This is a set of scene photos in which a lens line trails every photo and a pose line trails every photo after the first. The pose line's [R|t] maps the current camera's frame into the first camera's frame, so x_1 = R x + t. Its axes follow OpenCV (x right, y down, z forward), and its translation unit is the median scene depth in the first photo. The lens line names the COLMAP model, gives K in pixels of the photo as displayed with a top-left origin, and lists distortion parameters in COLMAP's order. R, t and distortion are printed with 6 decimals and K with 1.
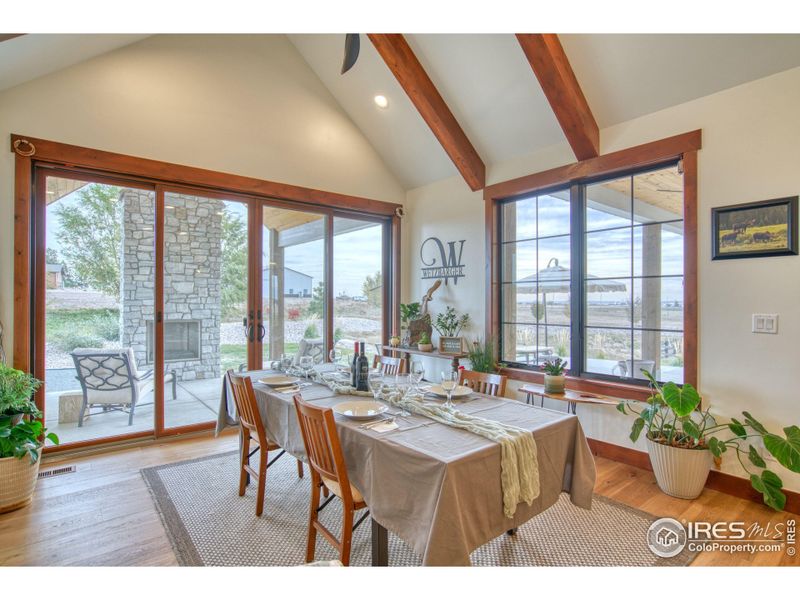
lens RADIAL K [[409.9, 0, 405.9], [0, 409.9, 302.2], [0, 0, 1]] dist [-0.021765, 0.001323]
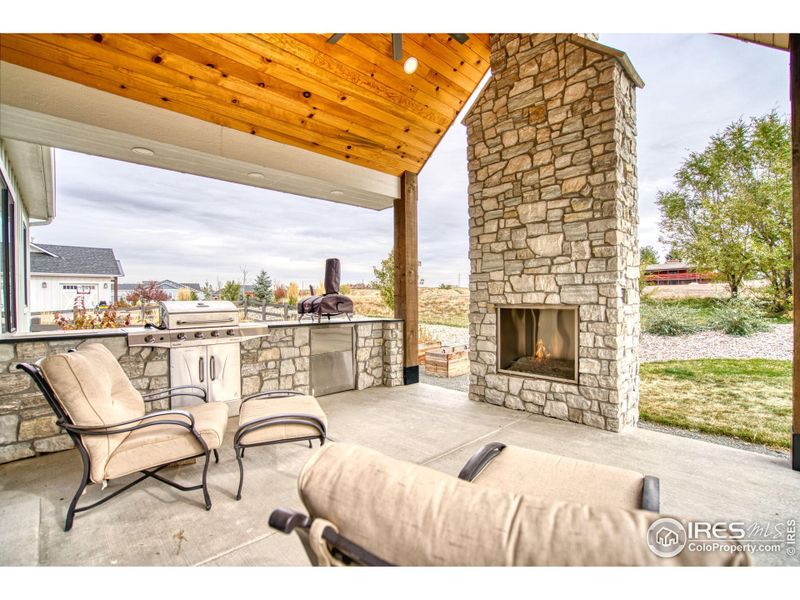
lens RADIAL K [[363.8, 0, 401.5], [0, 363.8, 298.5], [0, 0, 1]] dist [-0.040169, 0.000063]
pose [[0.081605, -0.000367, -0.996665, -0.127920], [0.011467, 0.999934, 0.000571, 0.052405], [0.996599, -0.011475, 0.081604, 1.235334]]
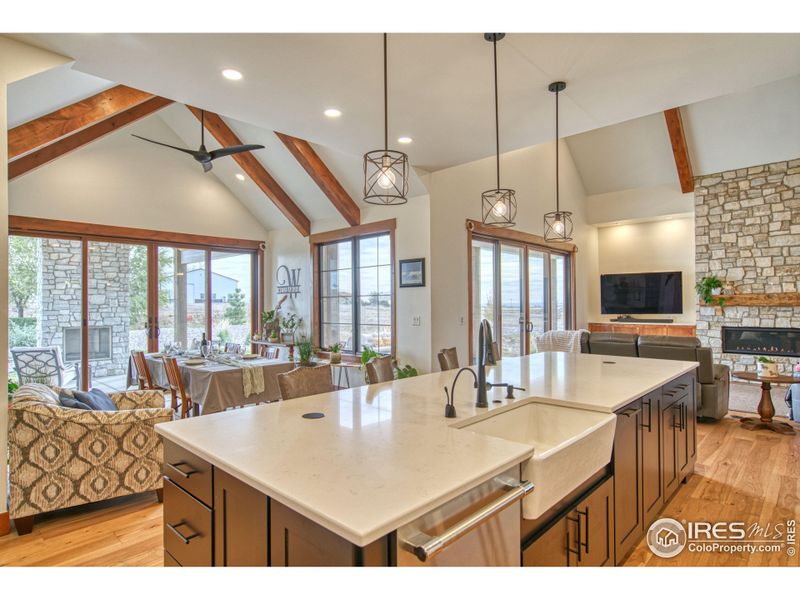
lens RADIAL K [[436.6, 0, 395.7], [0, 436.6, 302.5], [0, 0, 1]] dist [-0.000539, 0.004104]
pose [[0.993171, -0.010767, 0.116171, 0.294379], [0.011649, 0.999908, -0.006916, -0.011331], [-0.116086, 0.008222, 0.993205, -0.617365]]
